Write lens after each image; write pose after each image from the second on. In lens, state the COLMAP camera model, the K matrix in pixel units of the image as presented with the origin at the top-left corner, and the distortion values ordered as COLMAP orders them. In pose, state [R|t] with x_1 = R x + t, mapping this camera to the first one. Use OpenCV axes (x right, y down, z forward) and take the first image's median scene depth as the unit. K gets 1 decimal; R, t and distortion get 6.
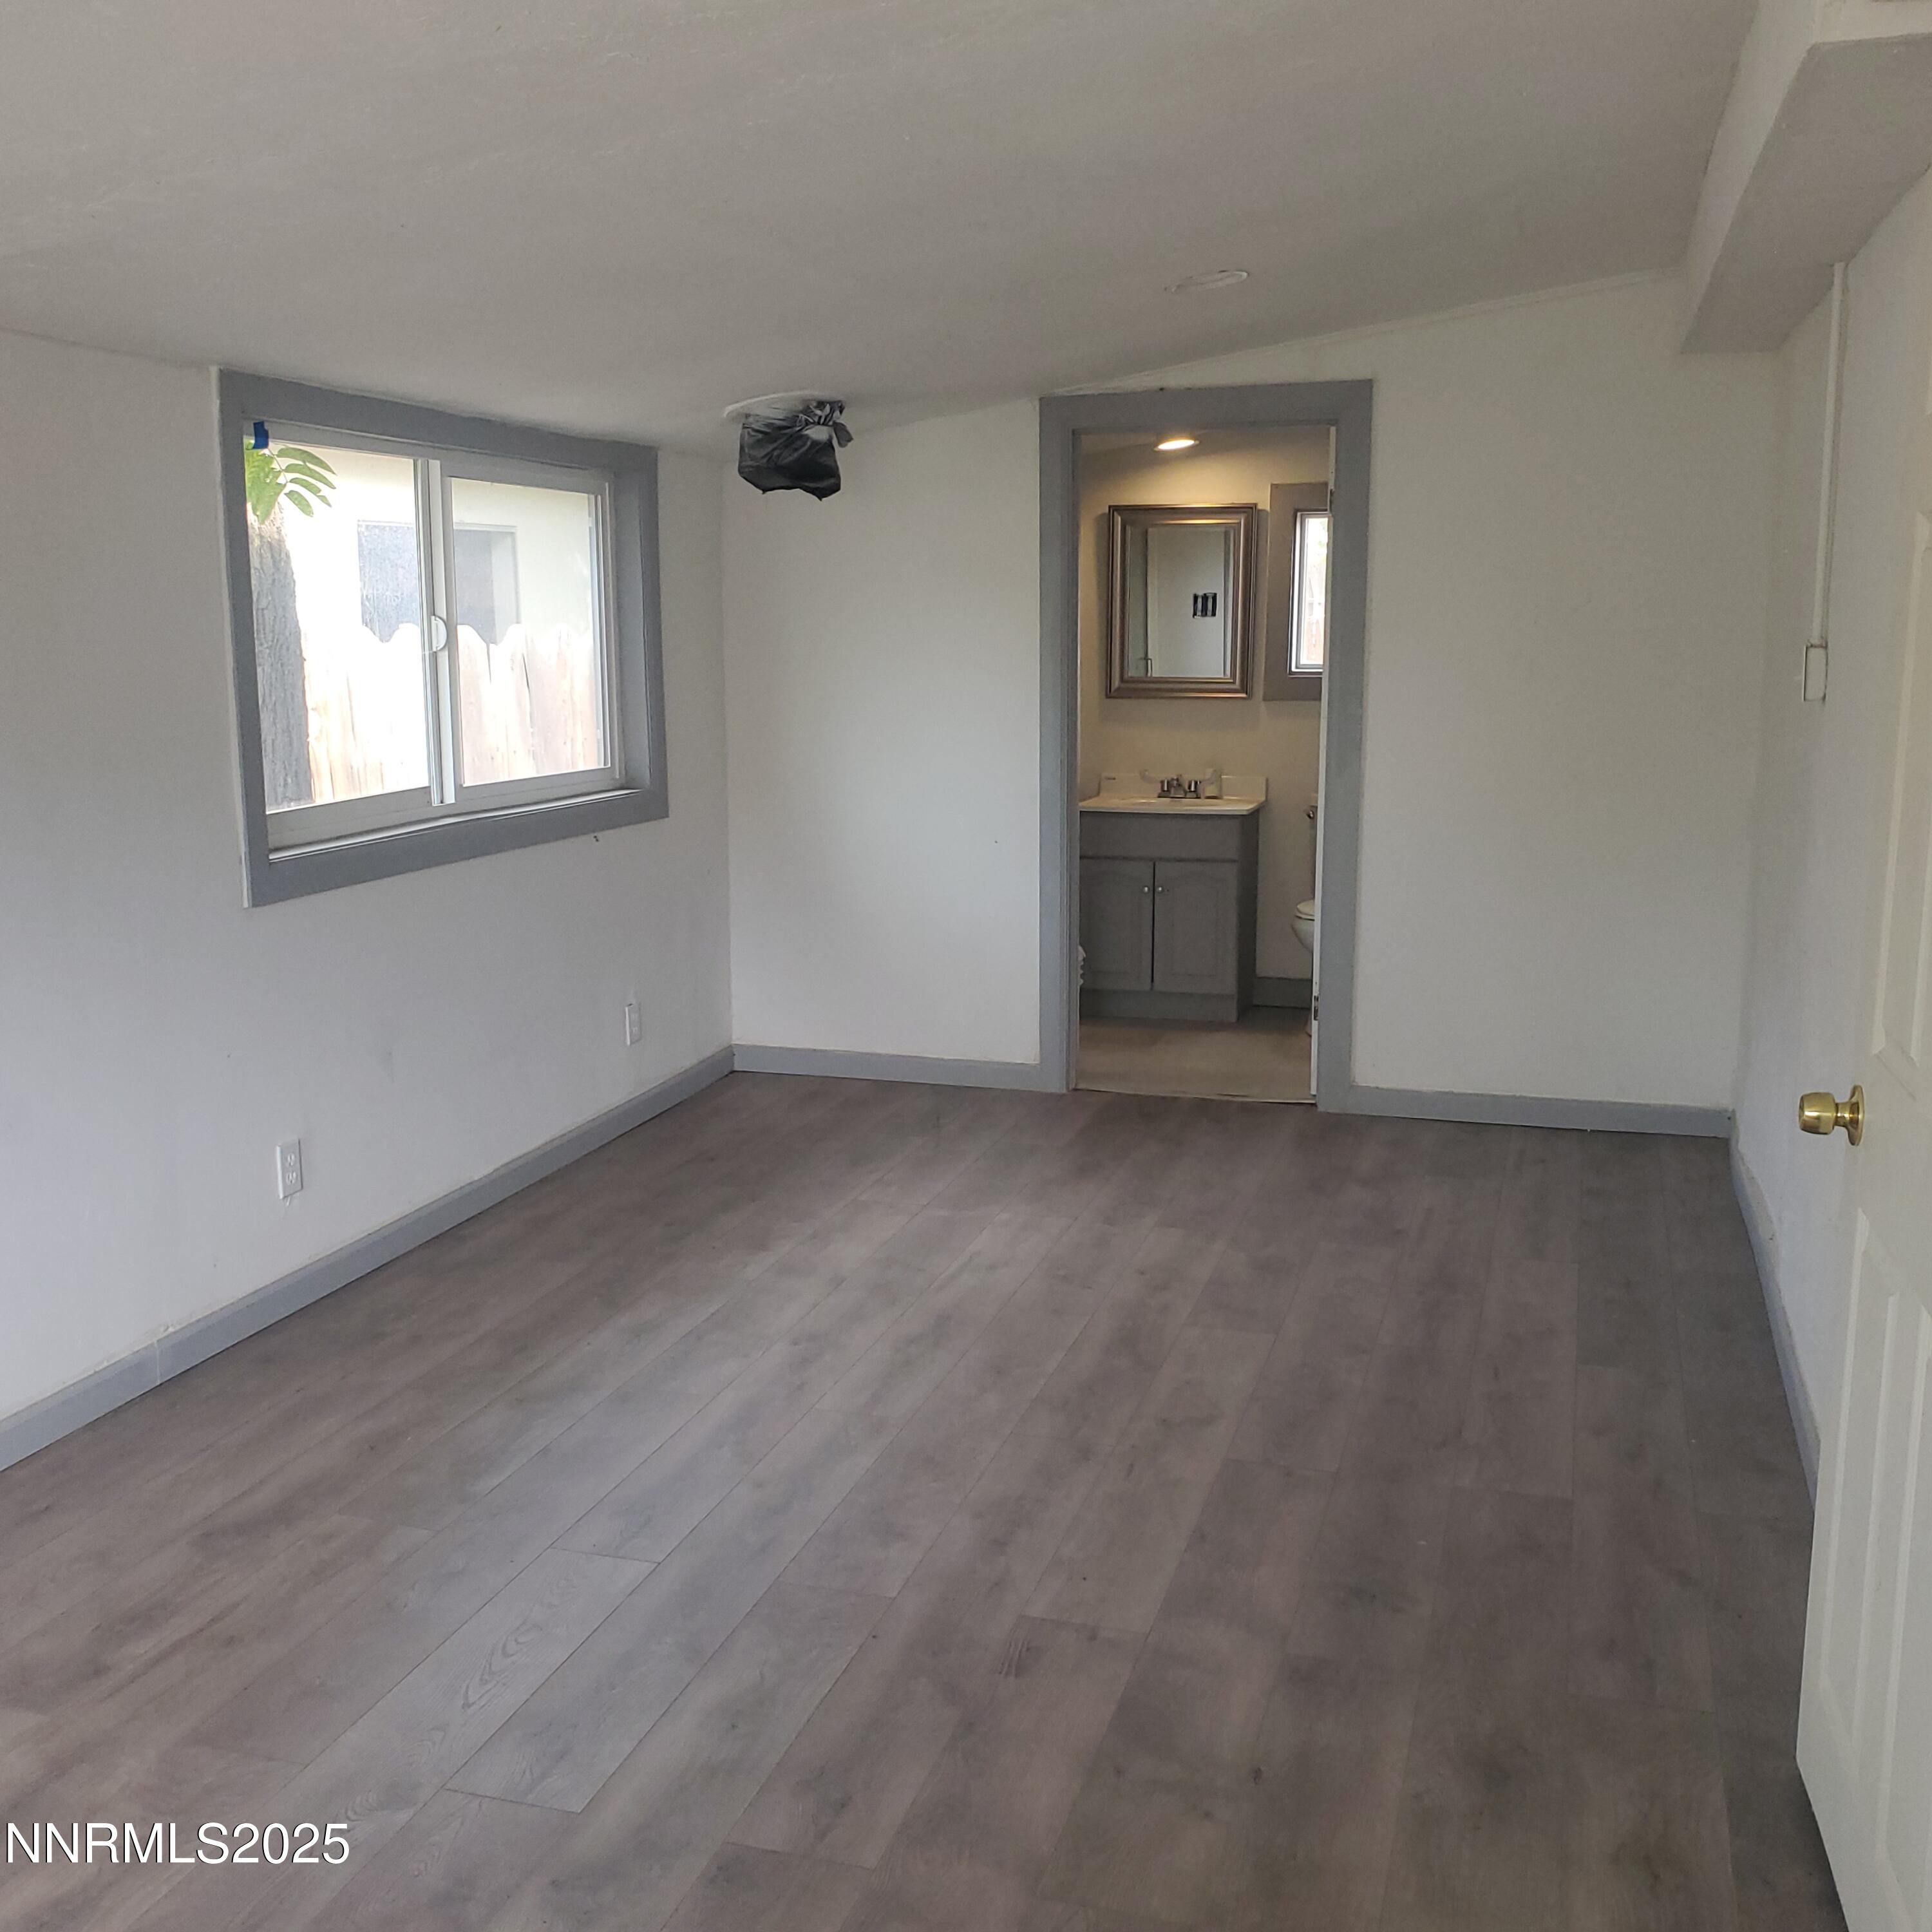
lens RADIAL K [[2020.2, 0, 965.3], [0, 2020.2, 966.7], [0, 0, 1]] dist [0.066701, 0.000000]
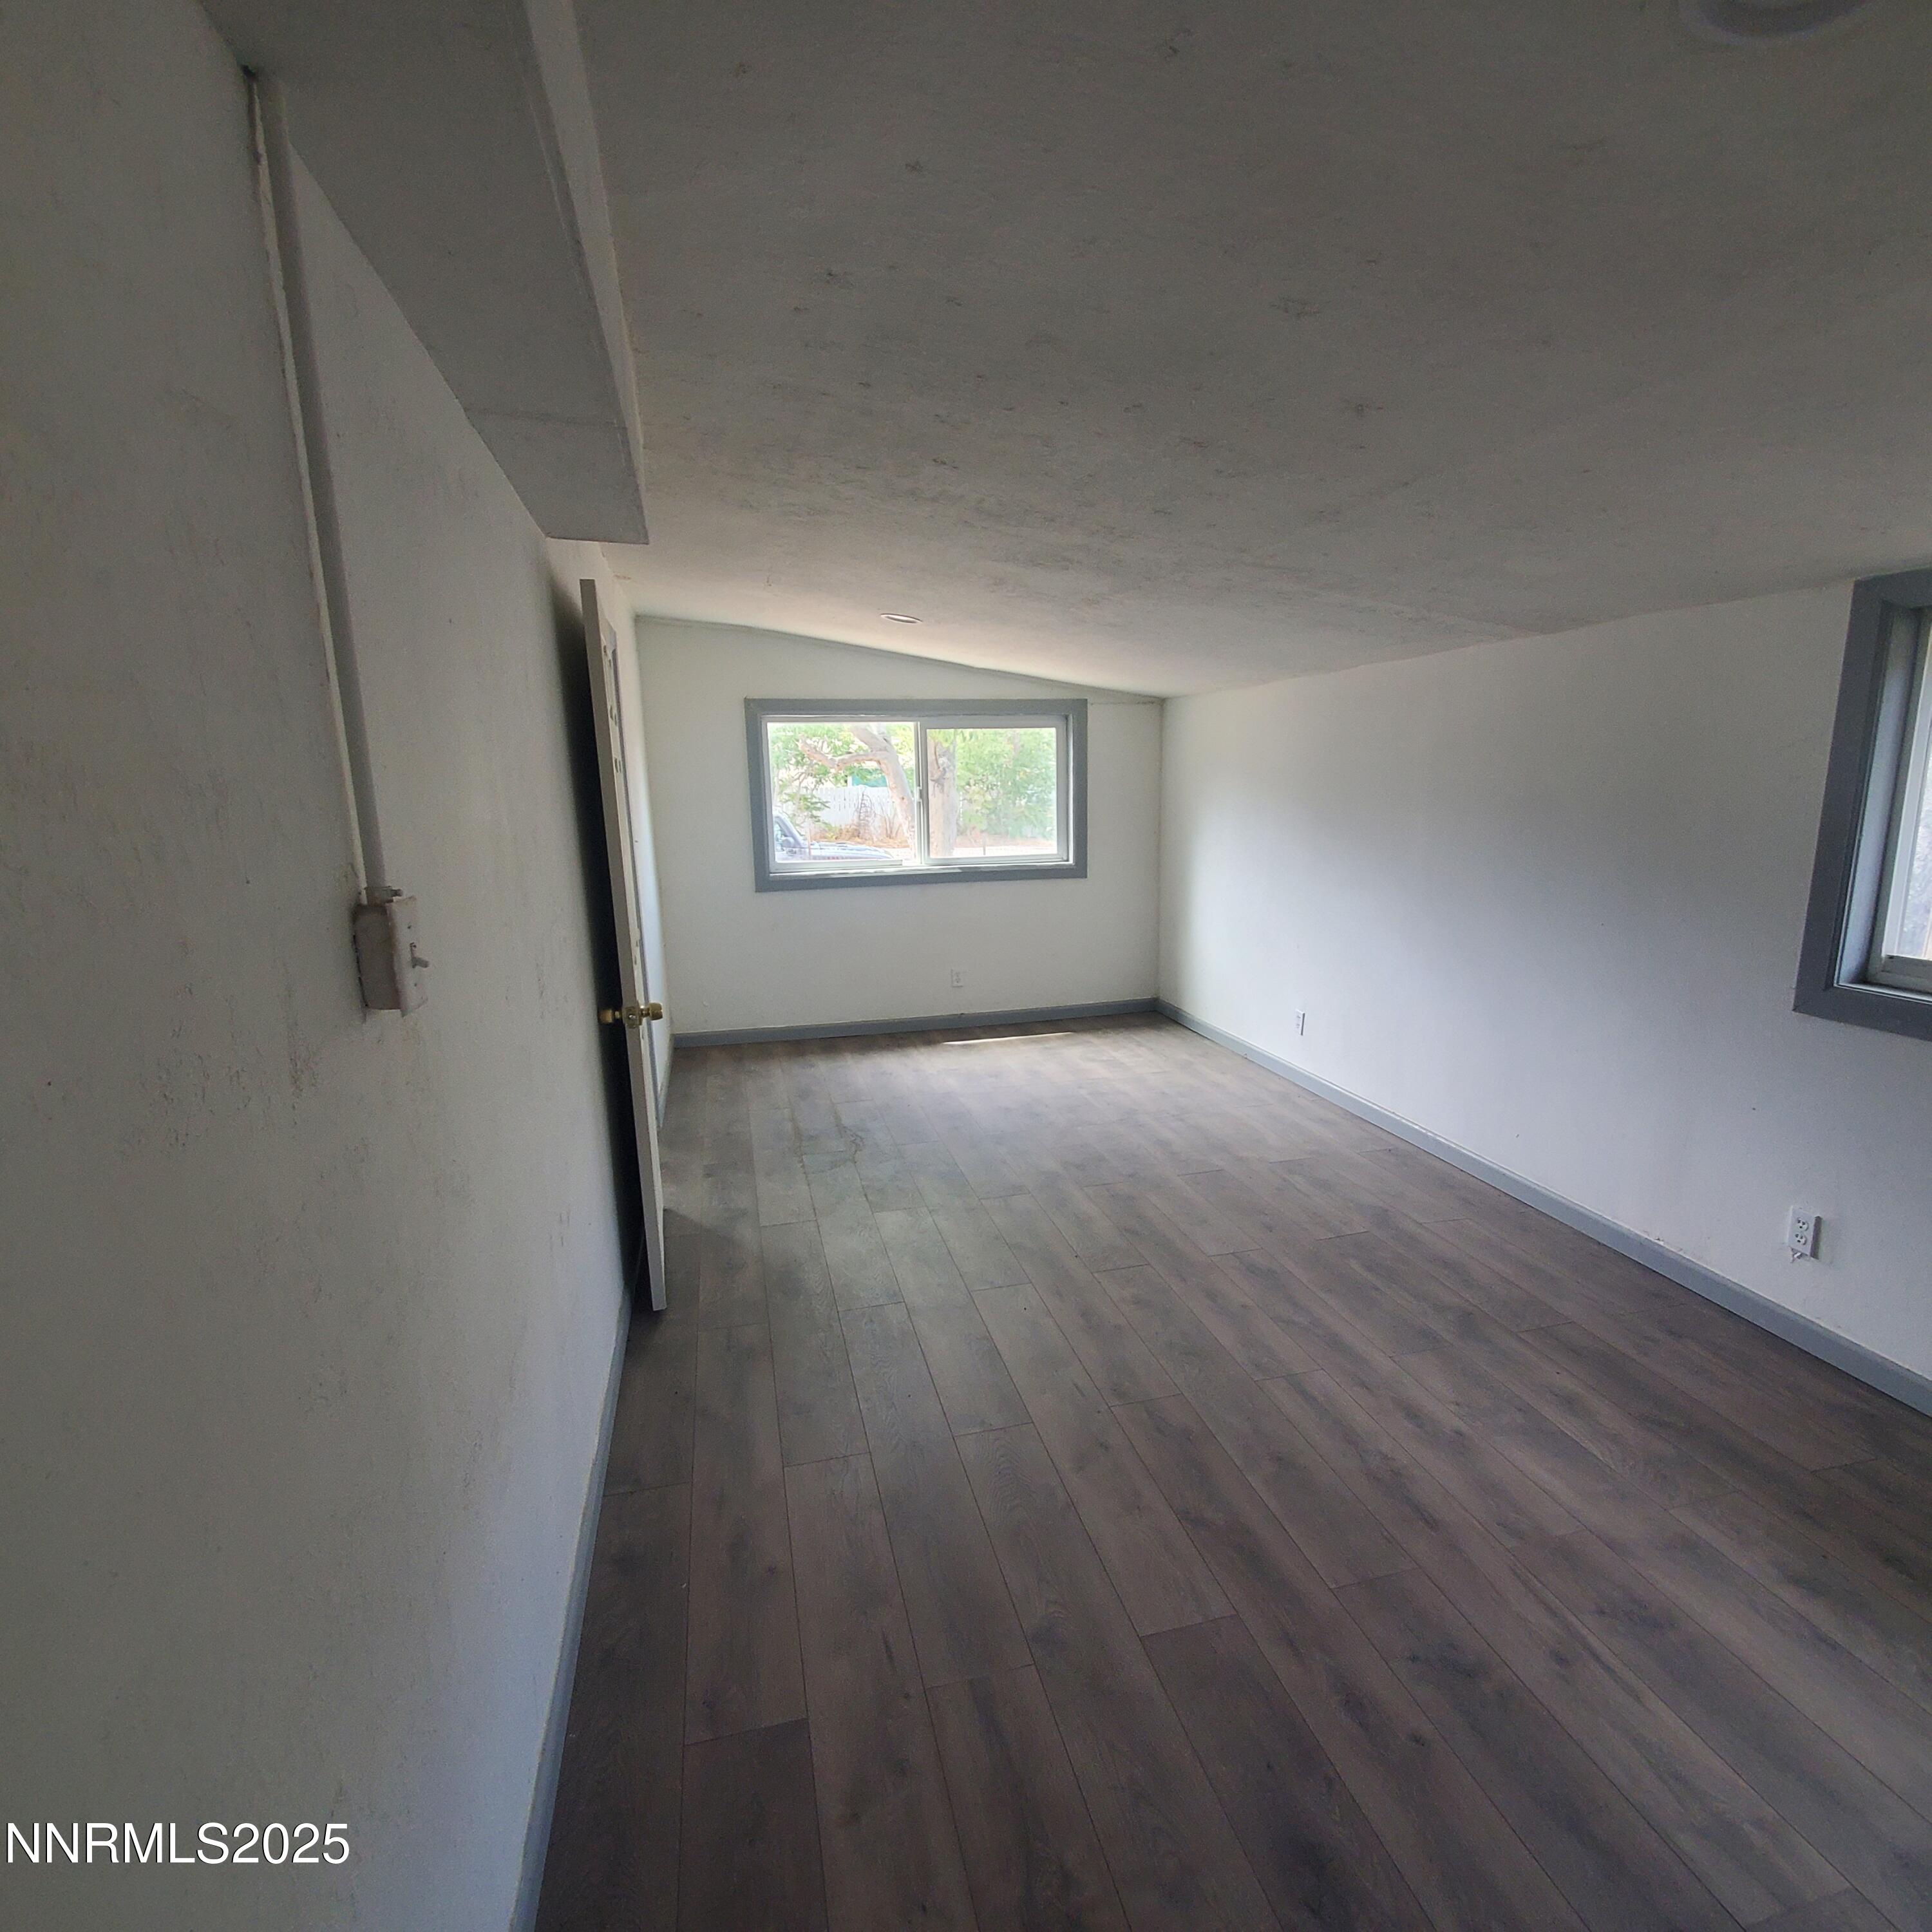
lens RADIAL K [[998.1, 0, 958.9], [0, 998.1, 973.9], [0, 0, 1]] dist [-0.042500, -0.001710]
pose [[-0.868051, 0.119179, -0.481959, 0.393628], [-0.058281, 0.939588, 0.337310, -0.225142], [0.493043, 0.320891, -0.808664, 1.225303]]
